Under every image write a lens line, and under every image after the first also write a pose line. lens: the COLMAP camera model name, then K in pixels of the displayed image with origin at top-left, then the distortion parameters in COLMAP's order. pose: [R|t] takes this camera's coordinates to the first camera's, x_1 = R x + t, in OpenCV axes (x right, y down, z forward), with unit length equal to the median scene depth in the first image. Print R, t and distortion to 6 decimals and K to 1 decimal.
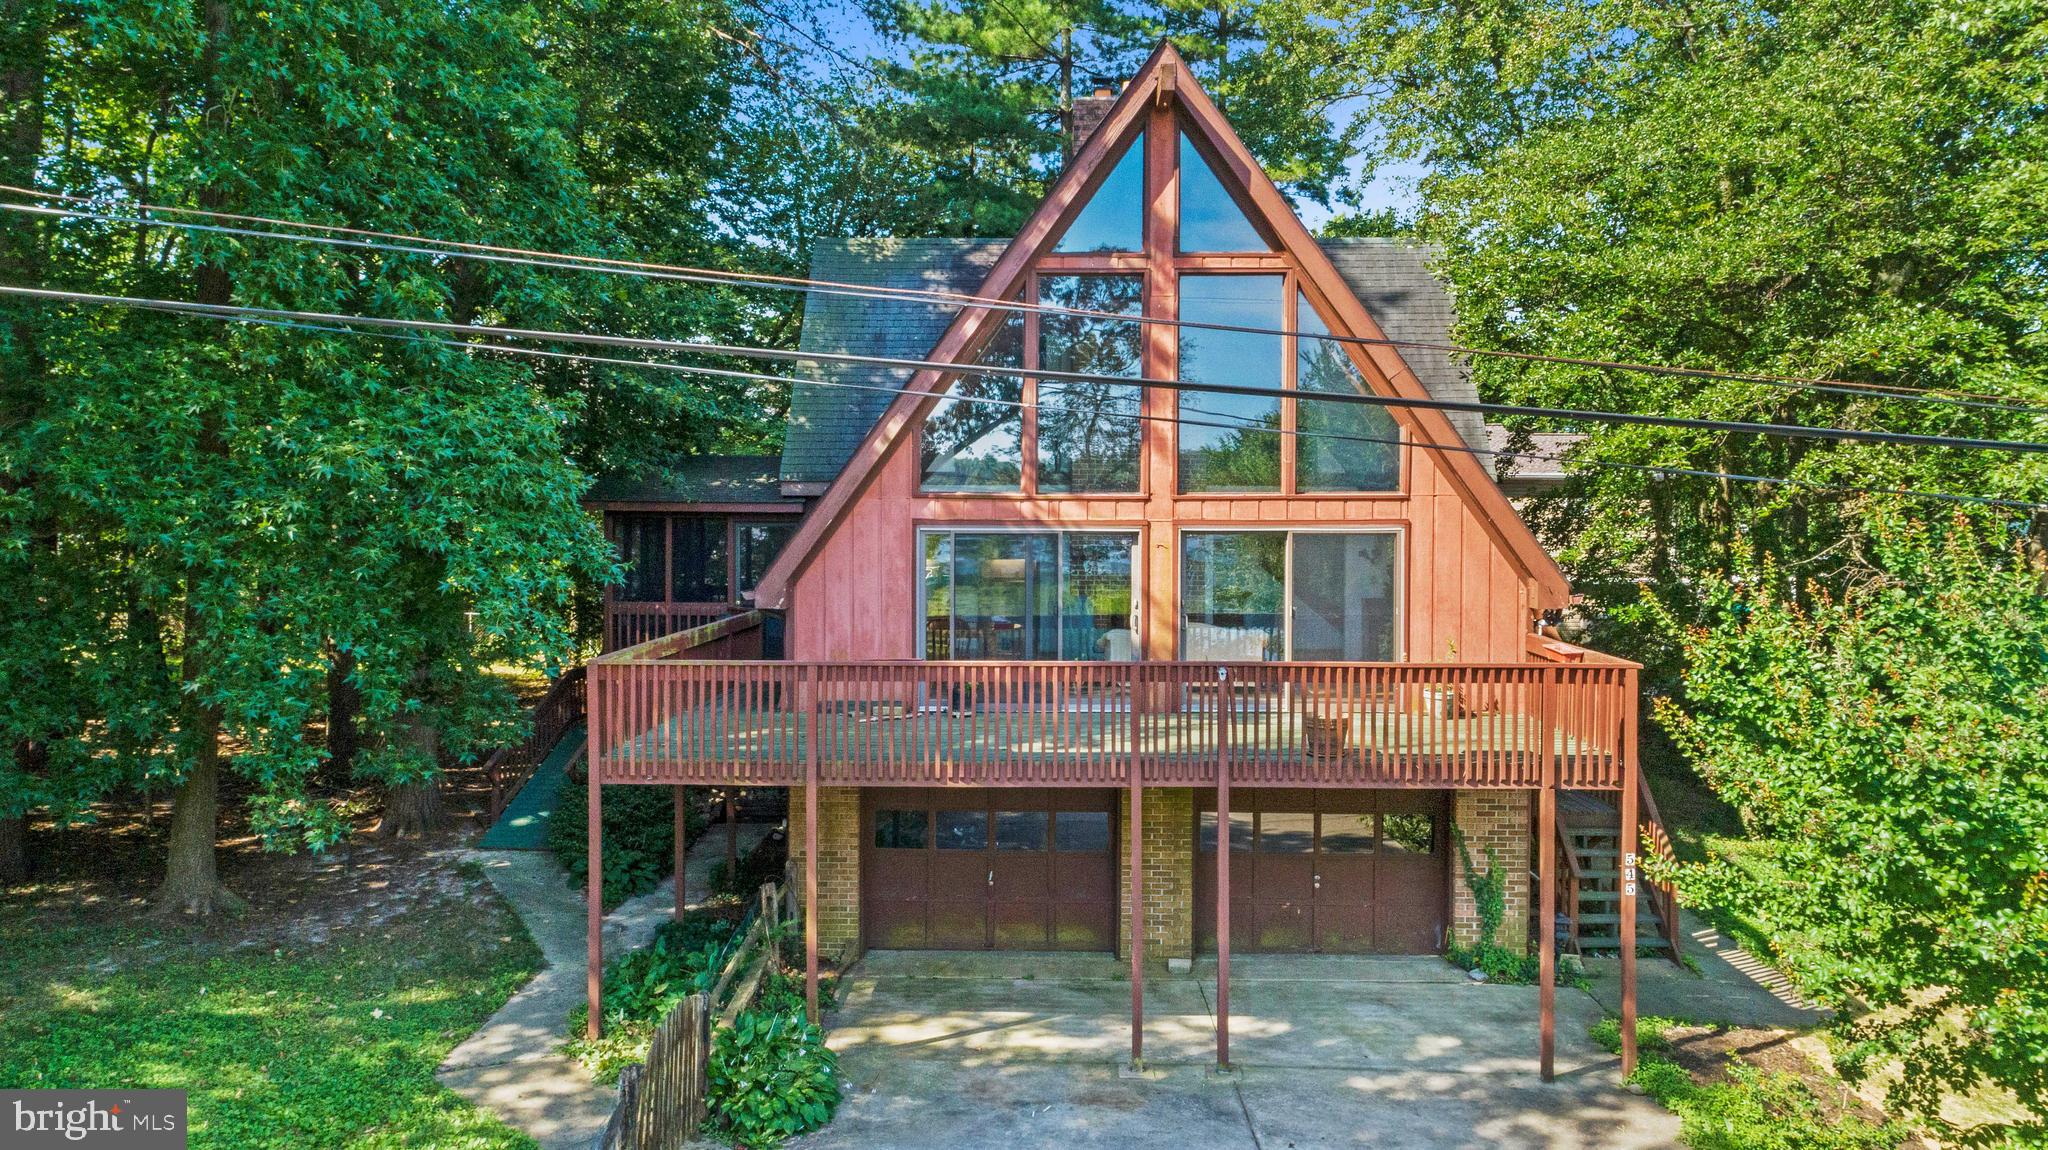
lens RADIAL K [[1363.5, 0, 977.6], [0, 1363.5, 622.8], [0, 0, 1]] dist [0.036342, 0.000505]
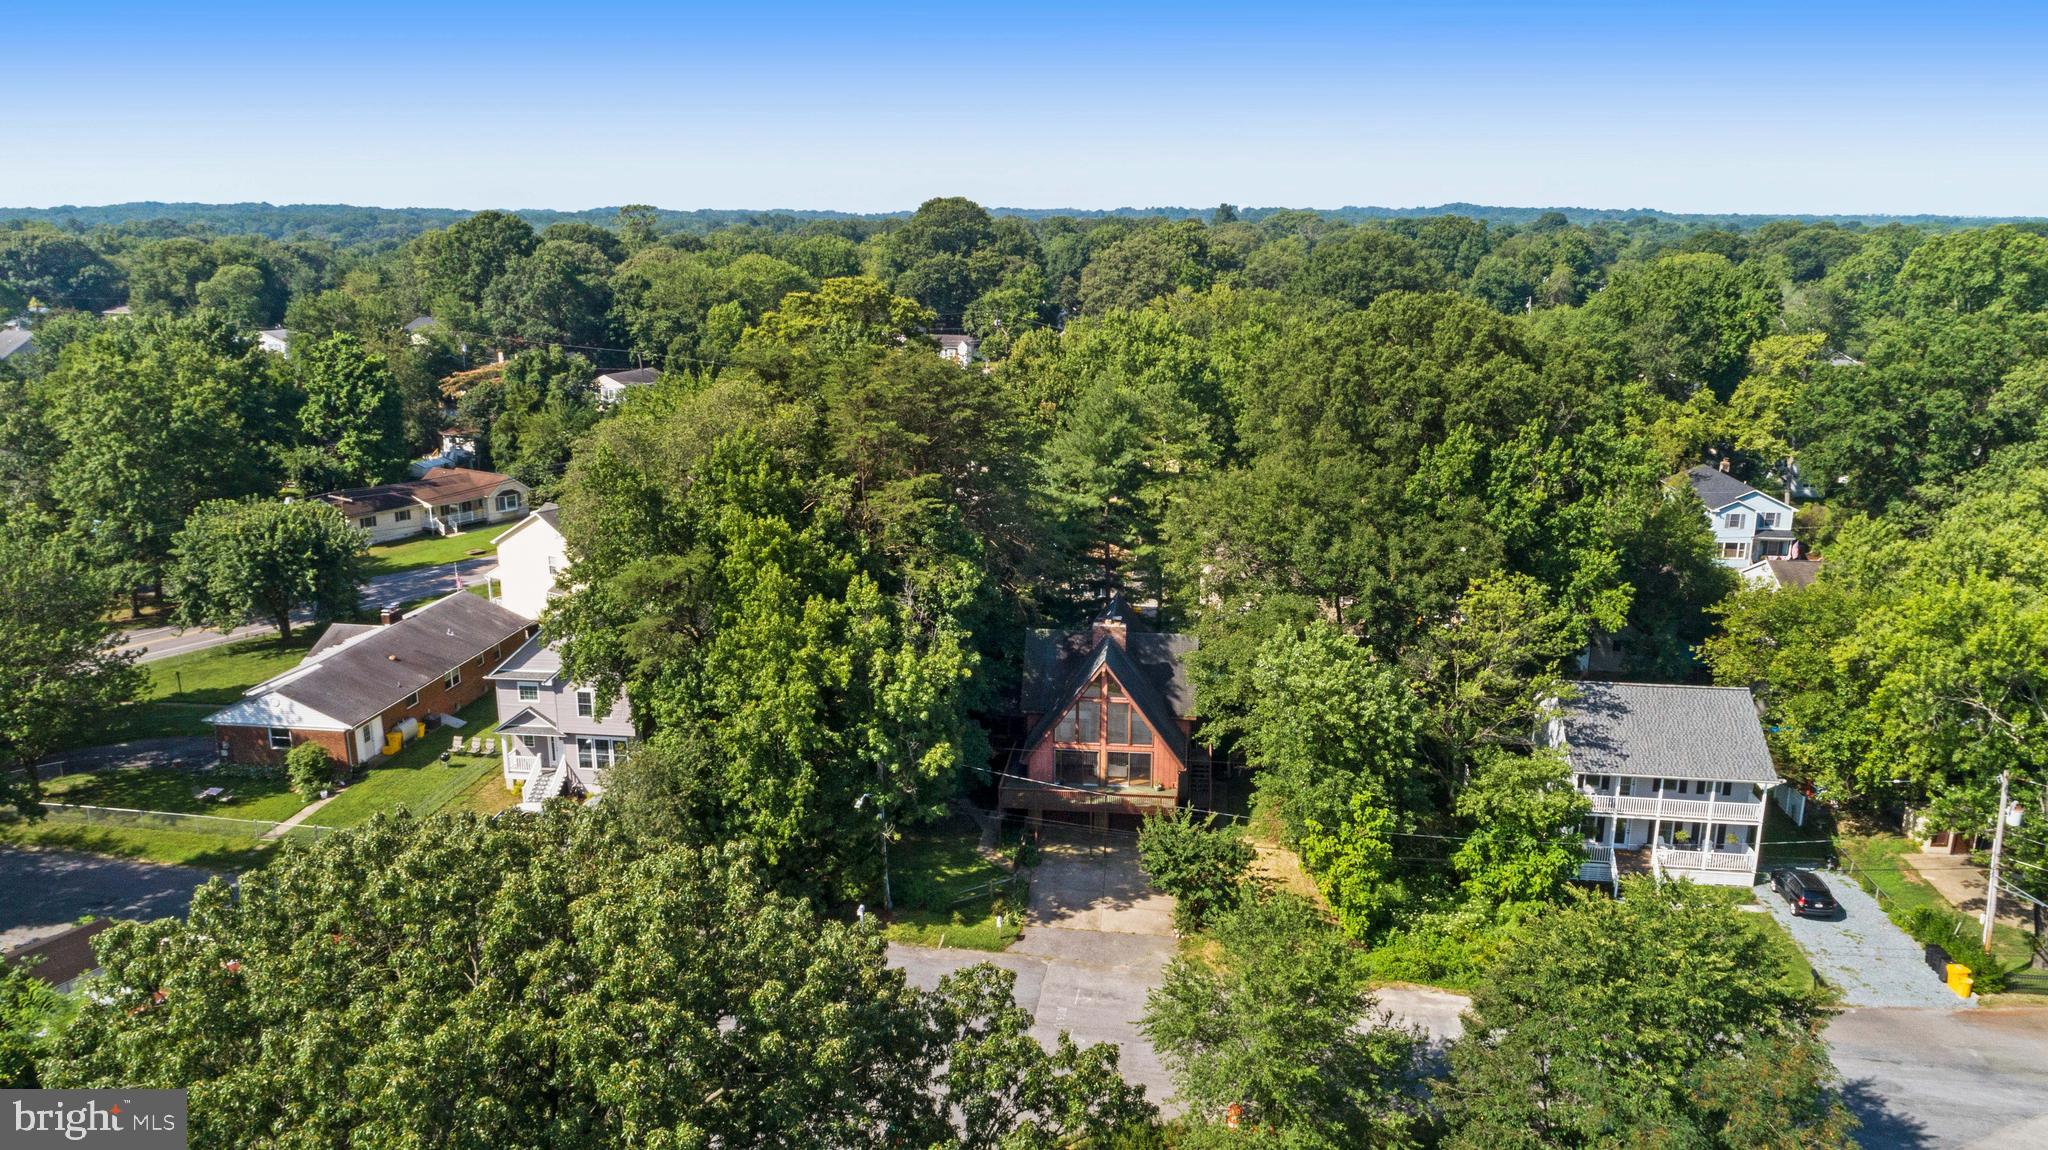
lens RADIAL K [[1414.5, 0, 1032.7], [0, 1414.5, 577.1], [0, 0, 1]] dist [0.003410, 0.002785]
pose [[0.998678, 0.026970, -0.043759, 0.100824], [-0.018147, 0.981471, 0.190747, -1.906689], [0.048092, -0.189701, 0.980663, -4.501700]]
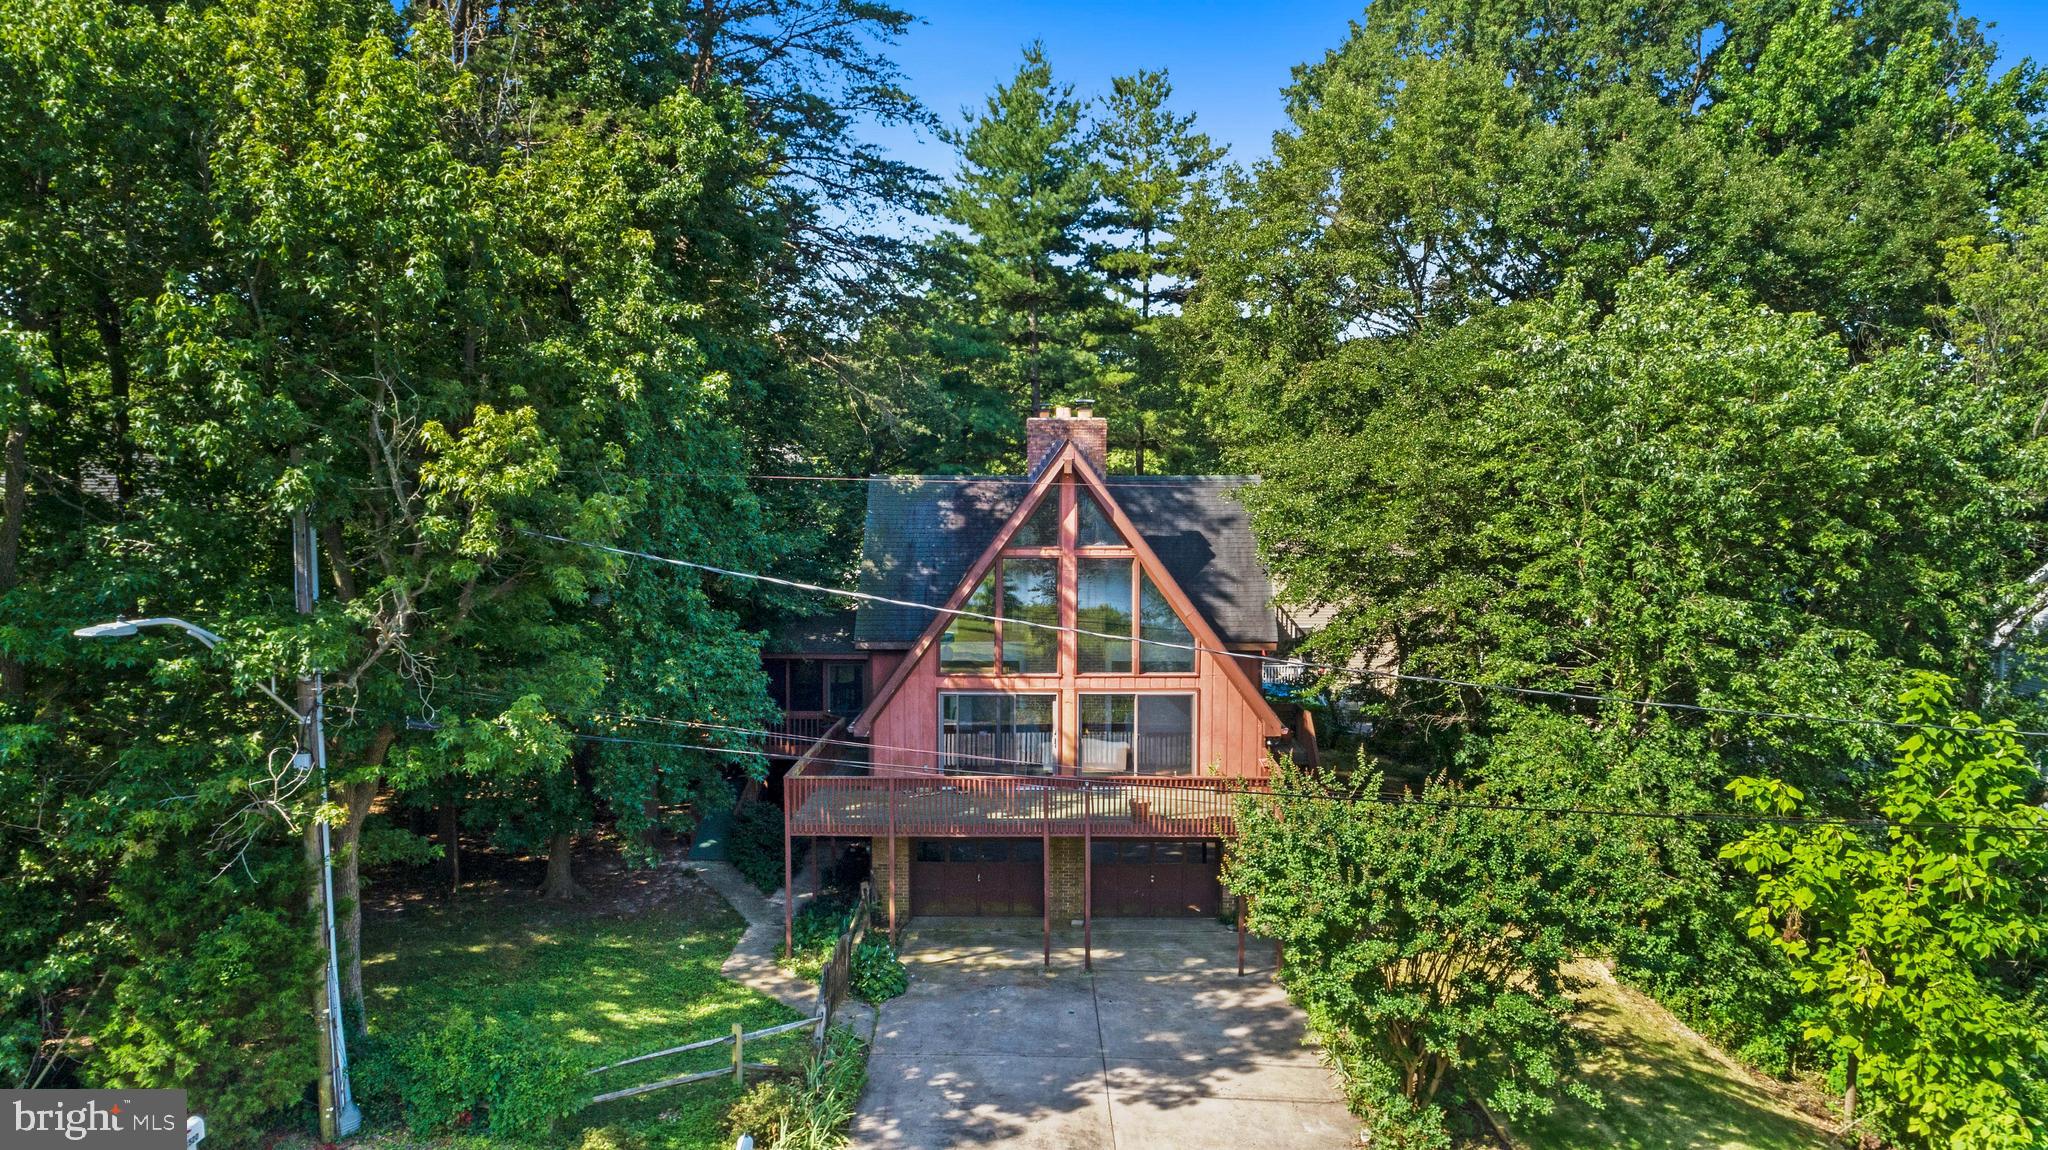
lens RADIAL K [[1414.5, 0, 1032.7], [0, 1414.5, 577.1], [0, 0, 1]] dist [0.003410, 0.002785]
pose [[0.998875, 0.007644, 0.046798, -0.007995], [-0.007795, 0.999965, 0.003045, -0.272476], [-0.046774, -0.003407, 0.998900, -1.101618]]
